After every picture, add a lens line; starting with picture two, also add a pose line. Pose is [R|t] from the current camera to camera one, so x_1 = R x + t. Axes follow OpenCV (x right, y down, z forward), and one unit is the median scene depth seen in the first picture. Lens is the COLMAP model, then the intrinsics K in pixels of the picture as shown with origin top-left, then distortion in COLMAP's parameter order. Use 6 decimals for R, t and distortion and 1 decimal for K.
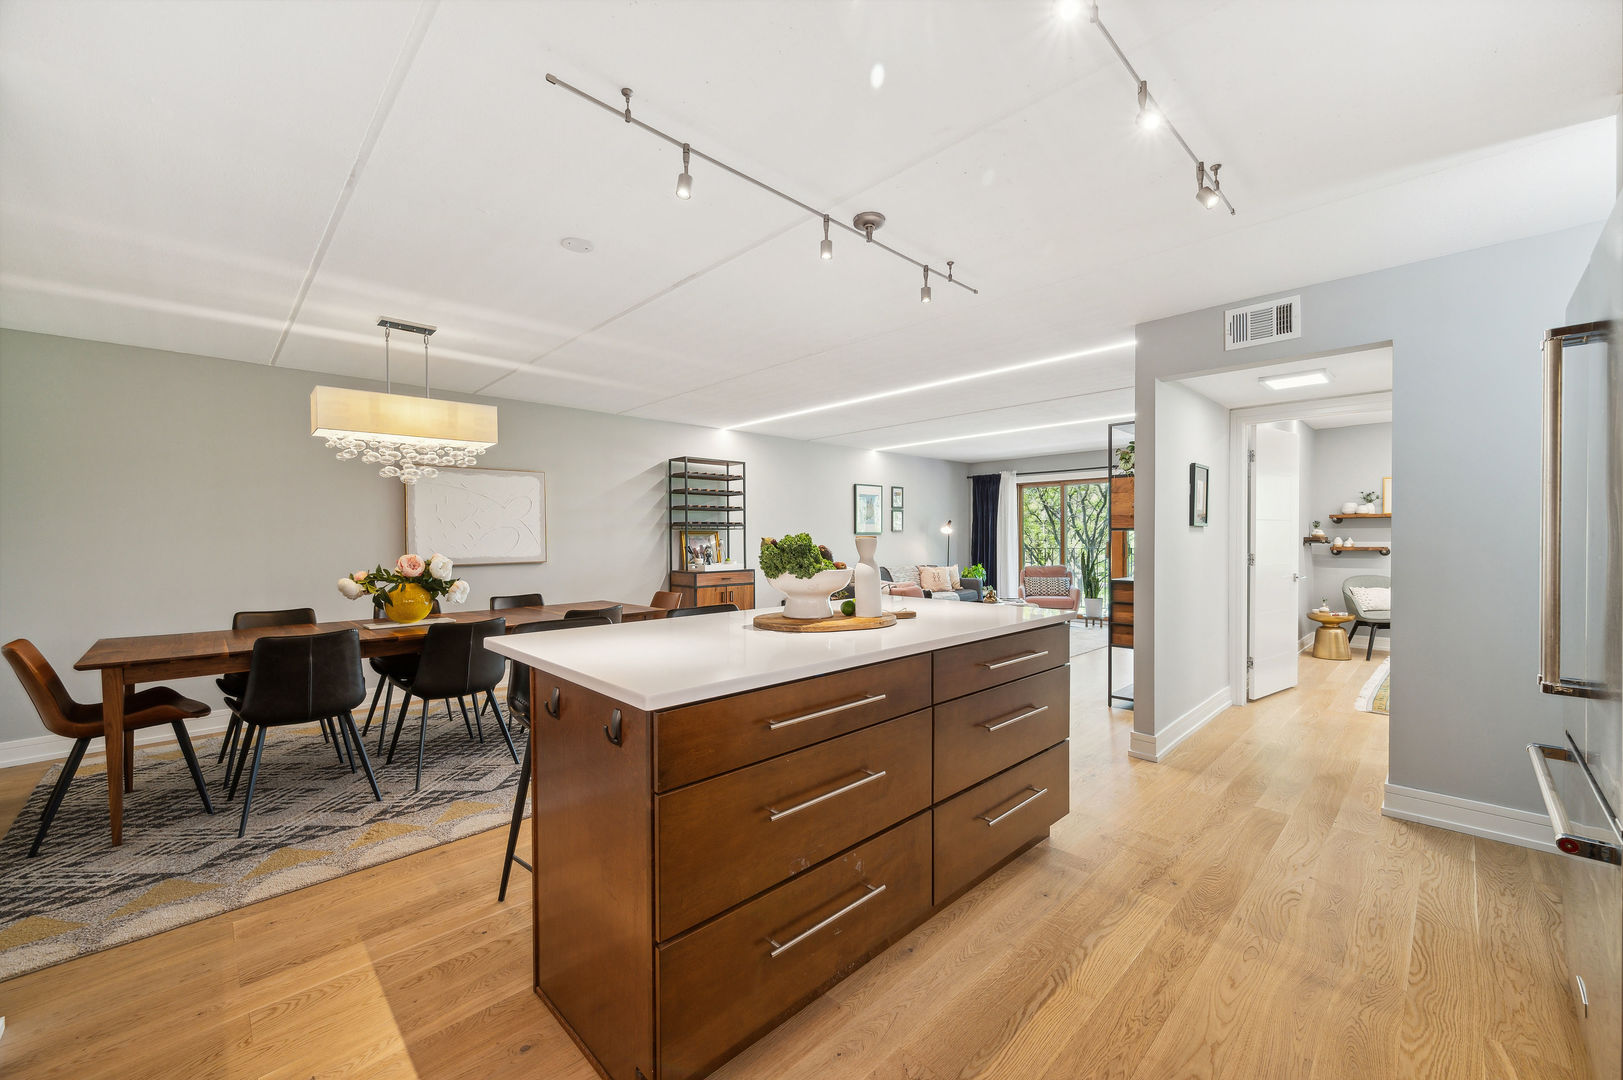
lens RADIAL K [[641.7, 0, 805.9], [0, 641.7, 543.9], [0, 0, 1]] dist [-0.003253, 0.000149]
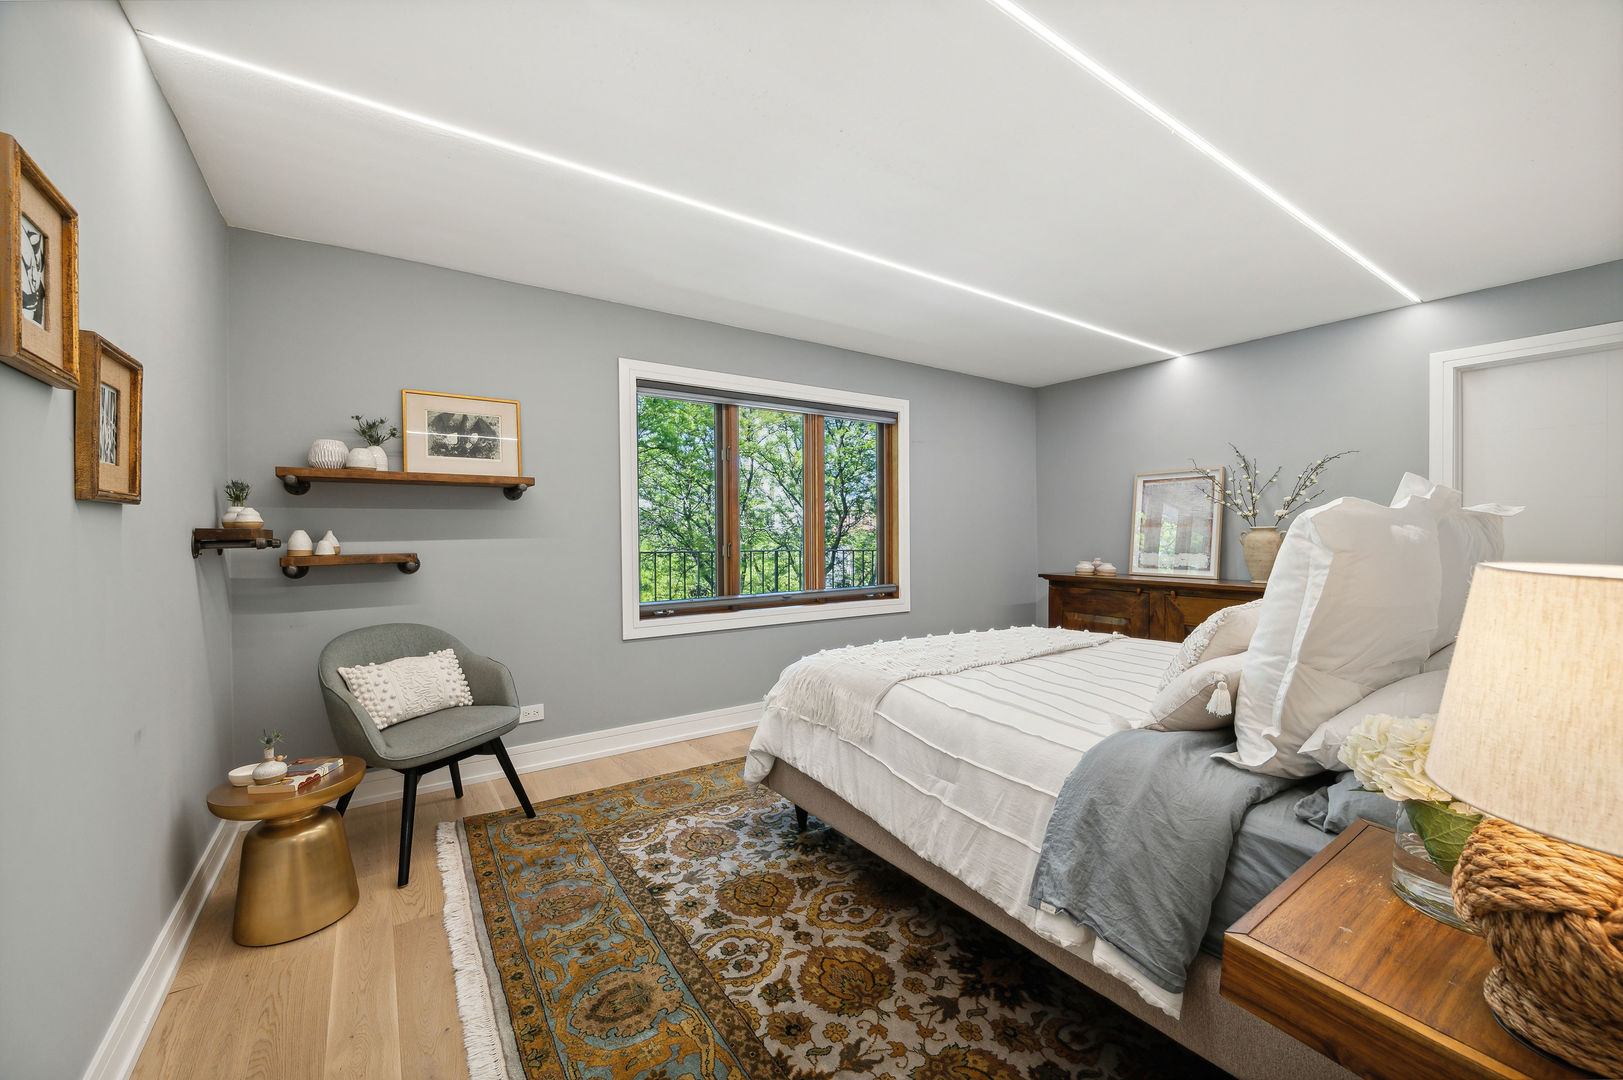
lens RADIAL K [[641.7, 0, 811.3], [0, 641.7, 530.1], [0, 0, 1]] dist [-0.003253, 0.000149]
pose [[0.153229, 0.005236, 0.988177, 0.521358], [0.014869, 0.999861, -0.007603, -0.003487], [-0.988079, 0.015858, 0.153130, 0.663757]]
